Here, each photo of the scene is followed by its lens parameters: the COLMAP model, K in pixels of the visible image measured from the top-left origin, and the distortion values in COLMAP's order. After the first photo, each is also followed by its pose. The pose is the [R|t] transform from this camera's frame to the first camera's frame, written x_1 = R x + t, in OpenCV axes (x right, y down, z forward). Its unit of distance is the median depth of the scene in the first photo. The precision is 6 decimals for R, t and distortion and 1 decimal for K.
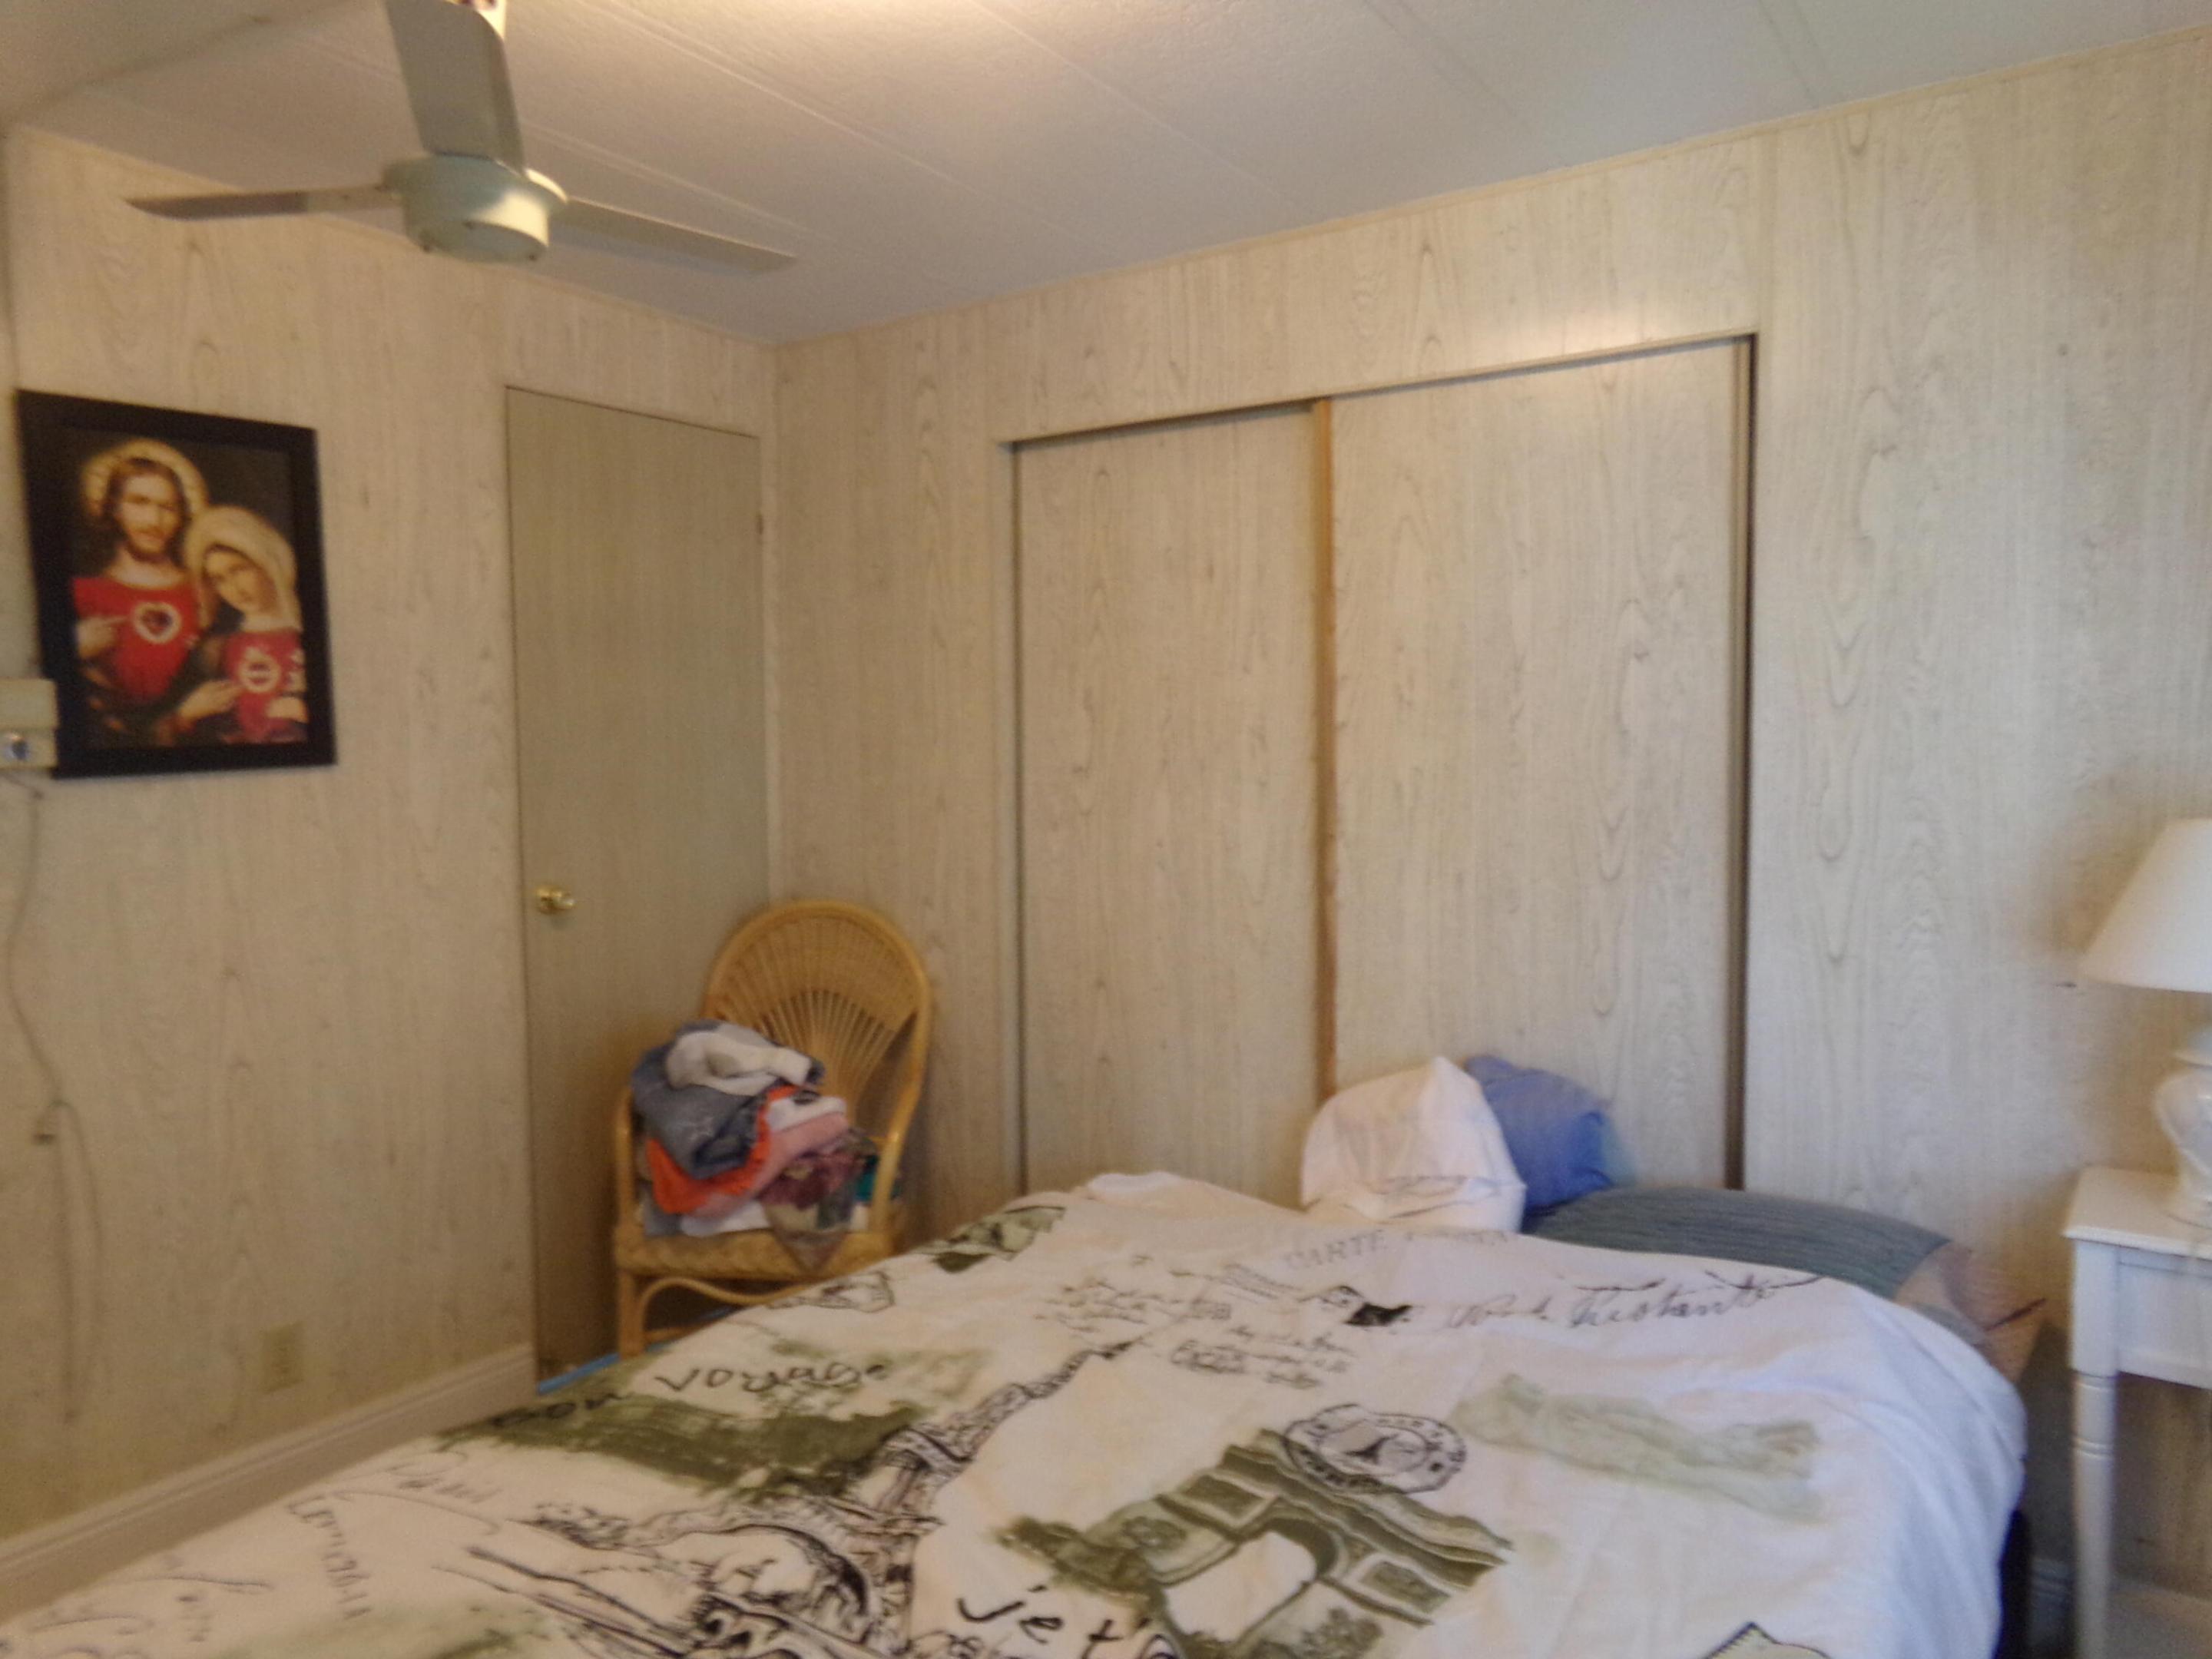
lens RADIAL K [[1514.4, 0, 1104.6], [0, 1514.4, 828.8], [0, 0, 1]] dist [-0.123878, 0.207644]
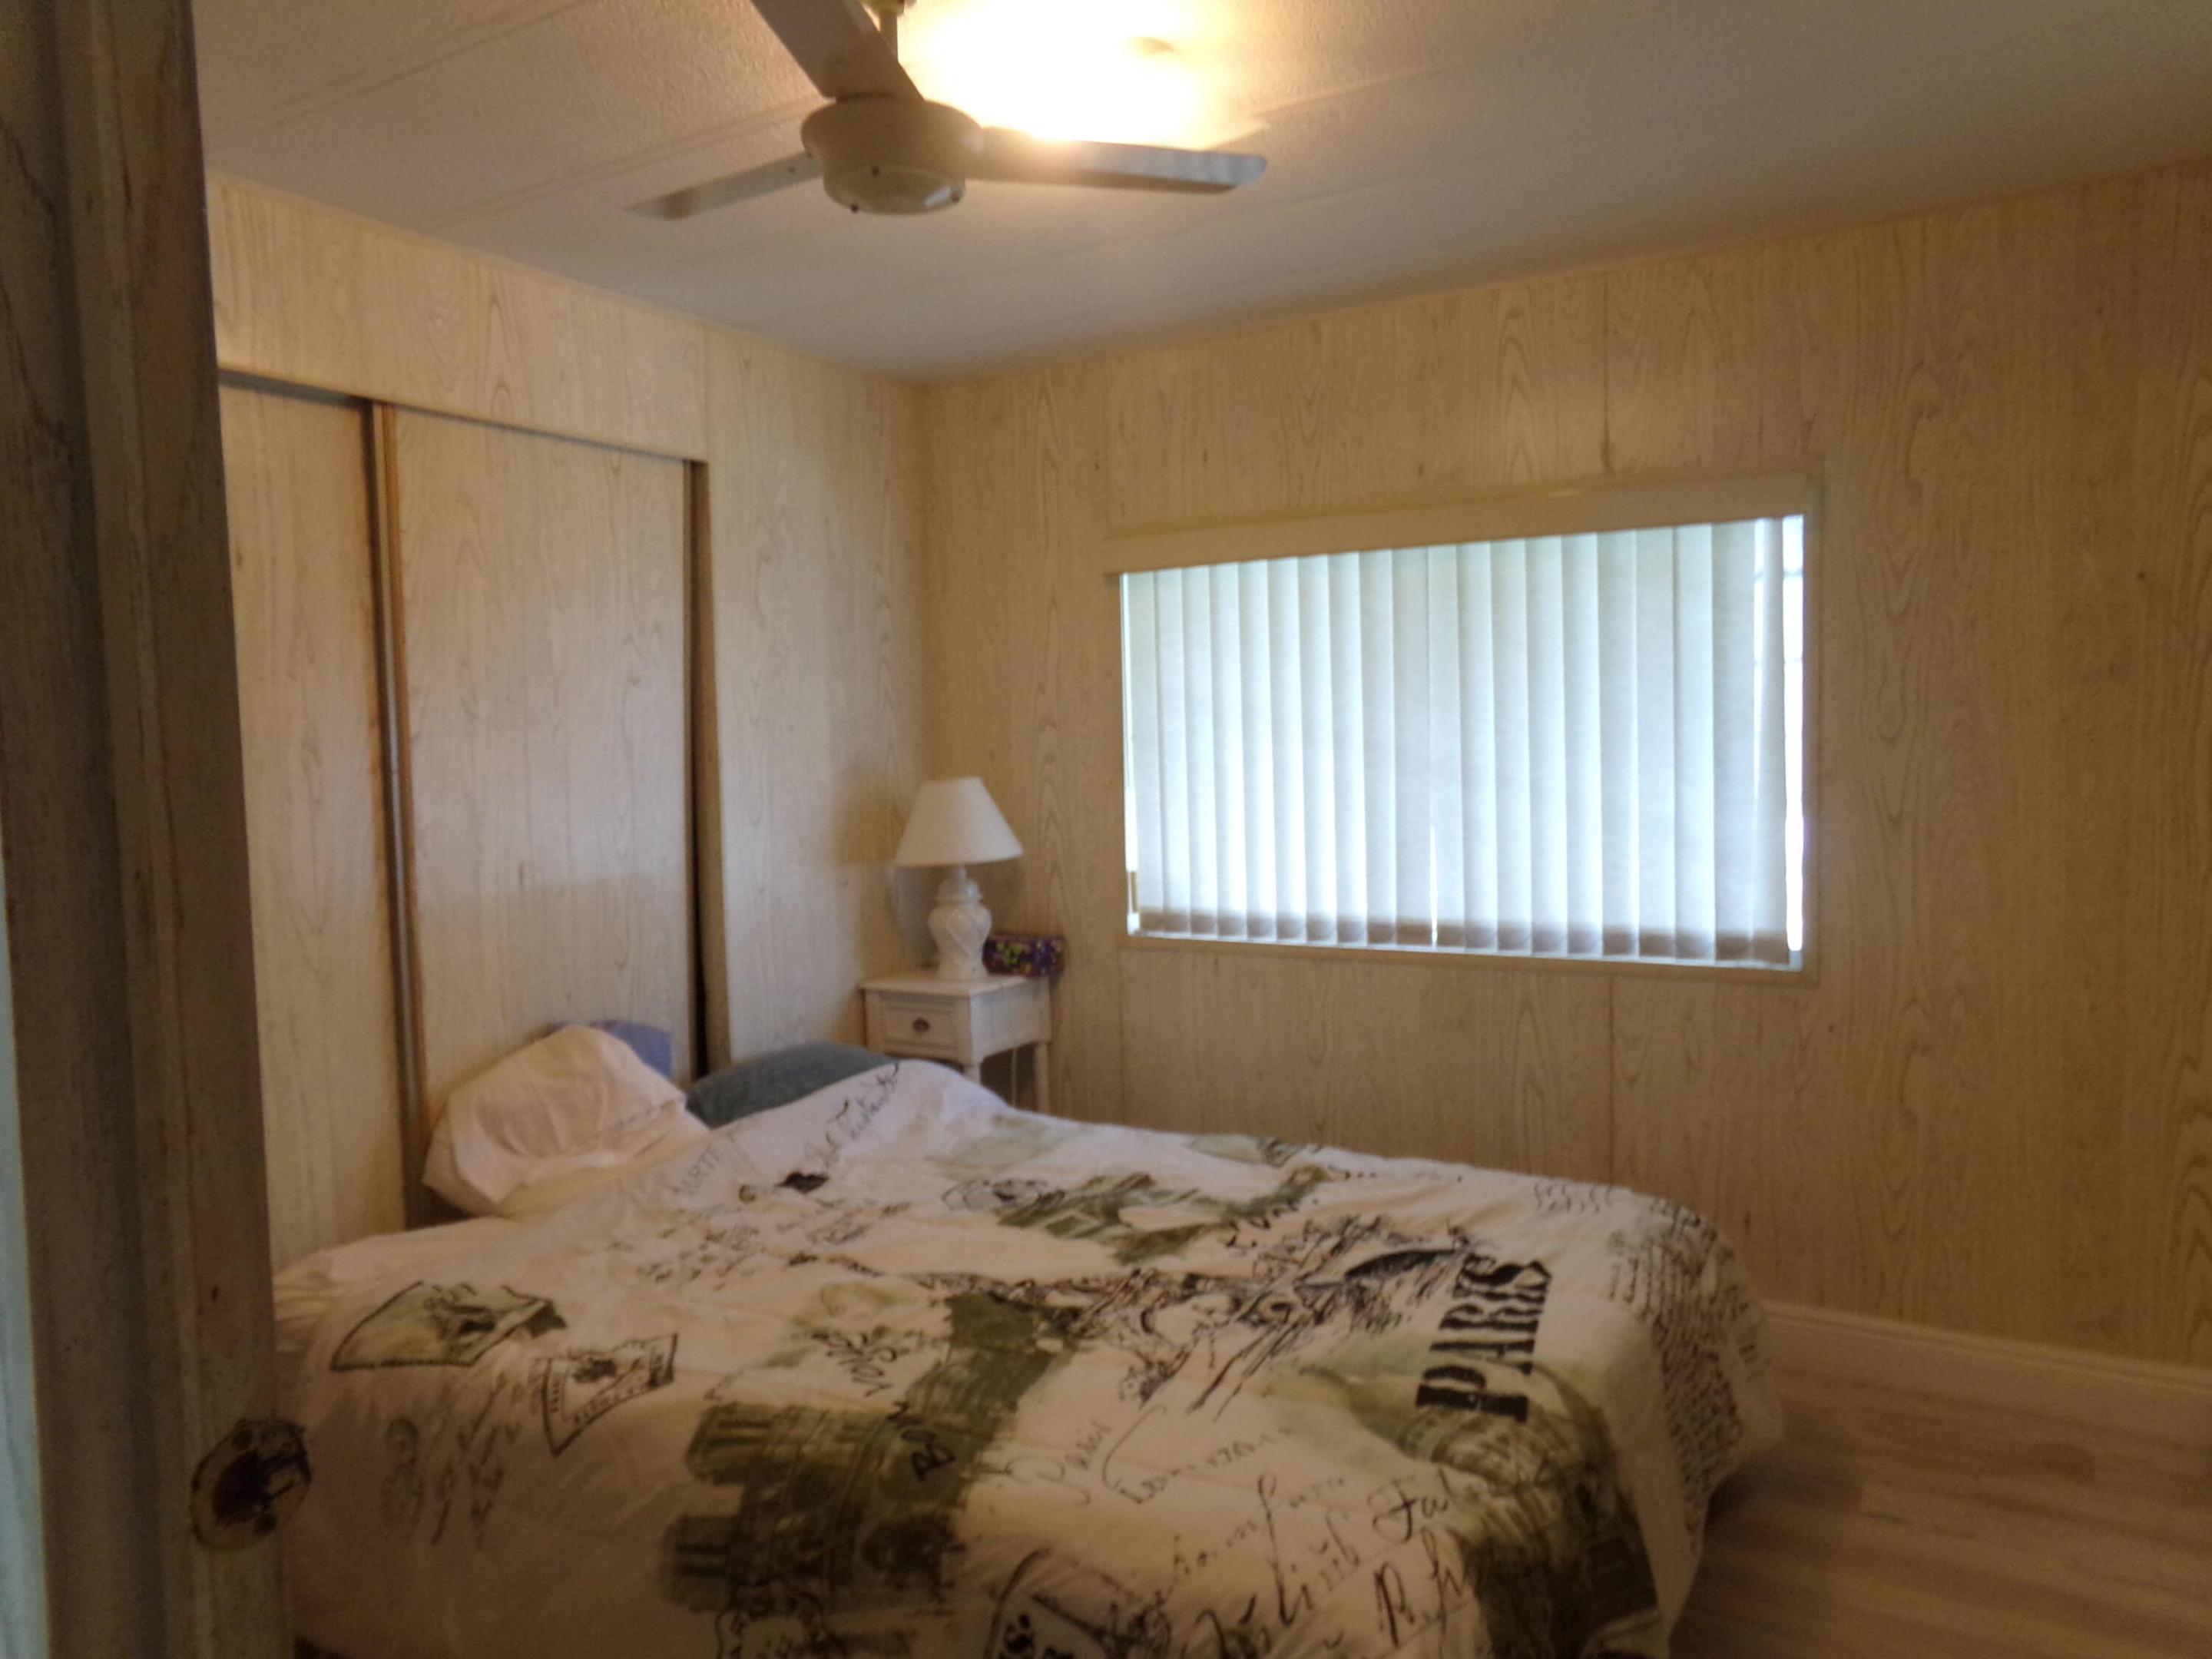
lens RADIAL K [[1533.7, 0, 1092.4], [0, 1533.7, 834.8], [0, 0, 1]] dist [-0.091208, 0.172645]
pose [[-0.053494, -0.053205, 0.997150, -1.134089], [0.079859, 0.995153, 0.057382, -0.032683], [-0.995370, 0.082701, -0.048986, 0.780026]]
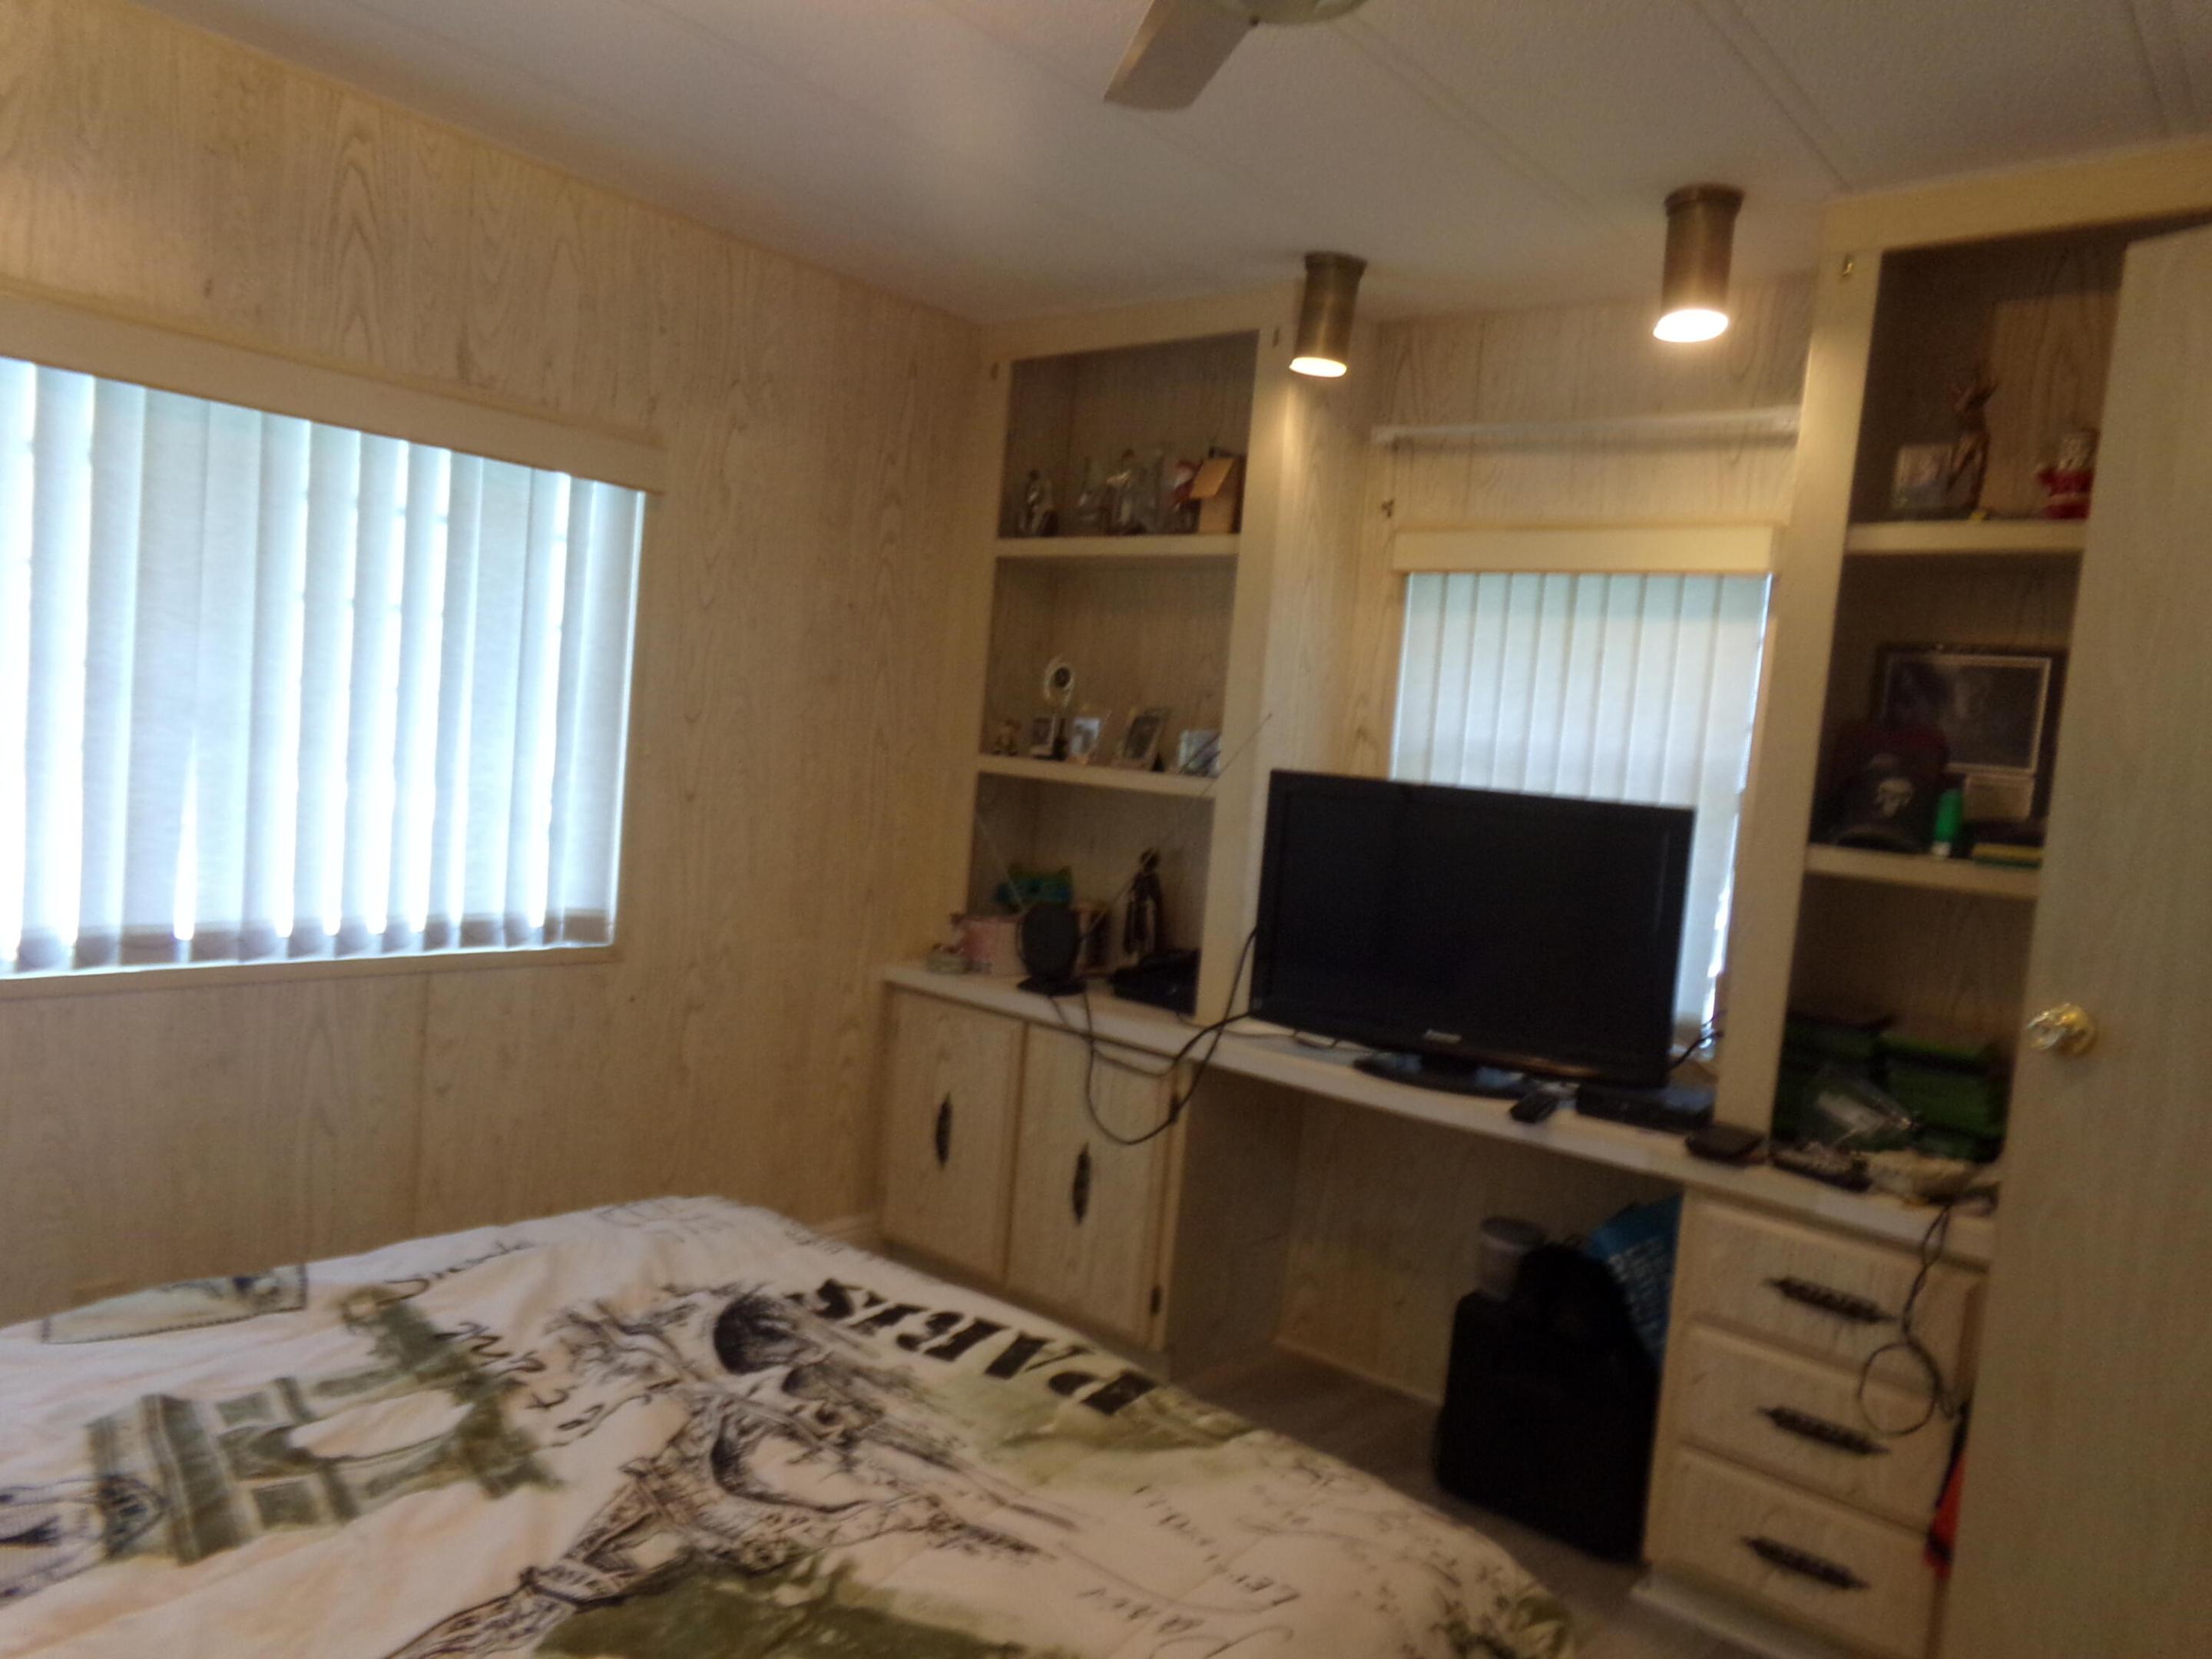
lens RADIAL K [[1533.7, 0, 1092.4], [0, 1533.7, 834.8], [0, 0, 1]] dist [-0.091208, 0.172645]
pose [[-0.991180, -0.081866, 0.104209, -0.358304], [-0.069279, 0.990456, 0.119157, -0.073859], [-0.112969, 0.110886, -0.987392, 1.388961]]
